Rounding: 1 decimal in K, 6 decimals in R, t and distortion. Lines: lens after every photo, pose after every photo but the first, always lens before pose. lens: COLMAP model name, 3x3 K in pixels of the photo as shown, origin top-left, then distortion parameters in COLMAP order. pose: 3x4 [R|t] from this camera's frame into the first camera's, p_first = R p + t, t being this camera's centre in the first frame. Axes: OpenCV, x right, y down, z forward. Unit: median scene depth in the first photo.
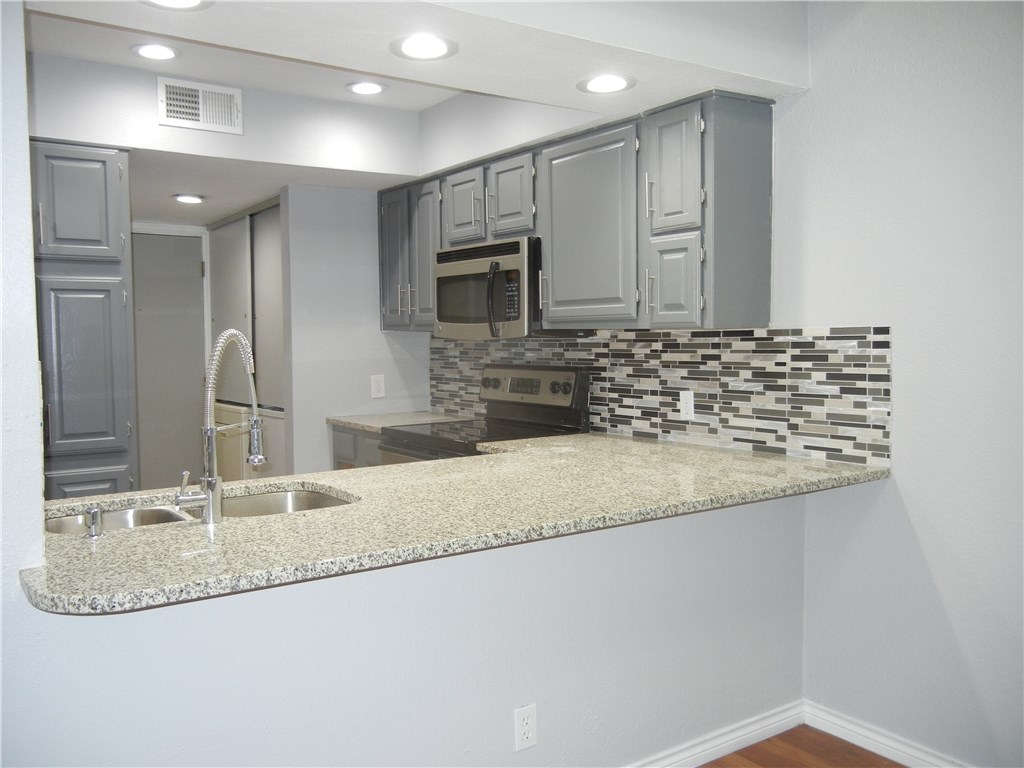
lens RADIAL K [[885.4, 0, 510.9], [0, 885.4, 382.9], [0, 0, 1]] dist [0.006207, -0.007203]
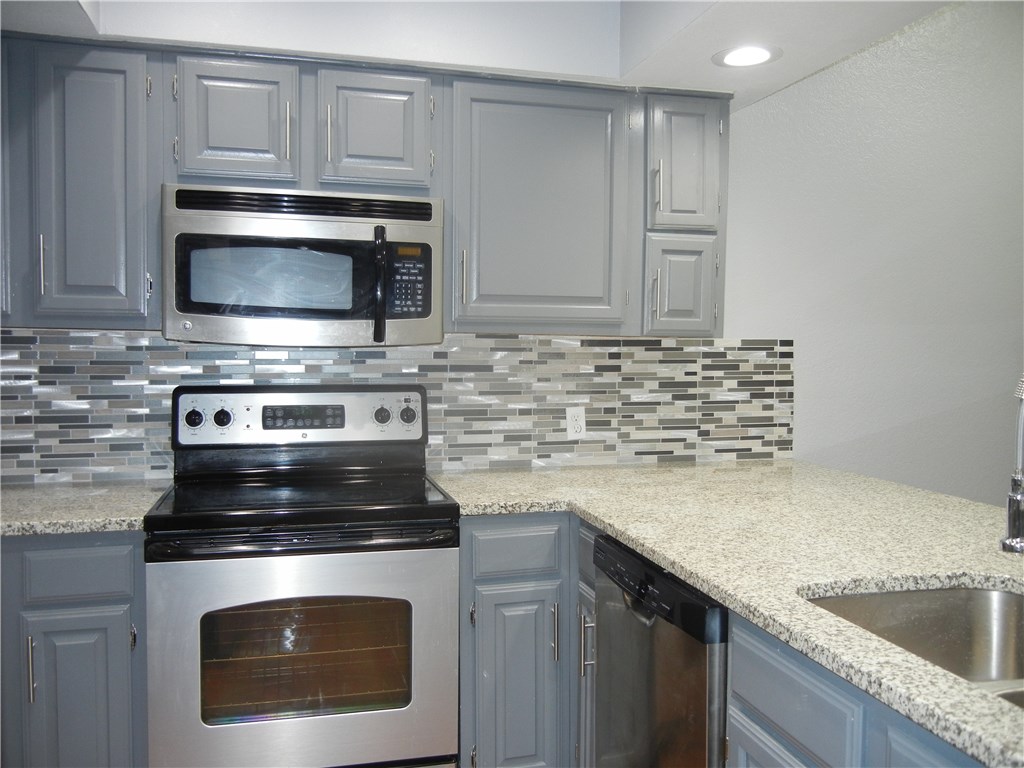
lens RADIAL K [[885.4, 0, 511.9], [0, 885.4, 383.2], [0, 0, 1]] dist [0.006207, -0.007203]
pose [[0.345940, -0.027635, 0.937850, -0.710096], [0.040277, 0.999082, 0.014583, -0.032573], [-0.937392, 0.032729, 0.346735, 0.815164]]
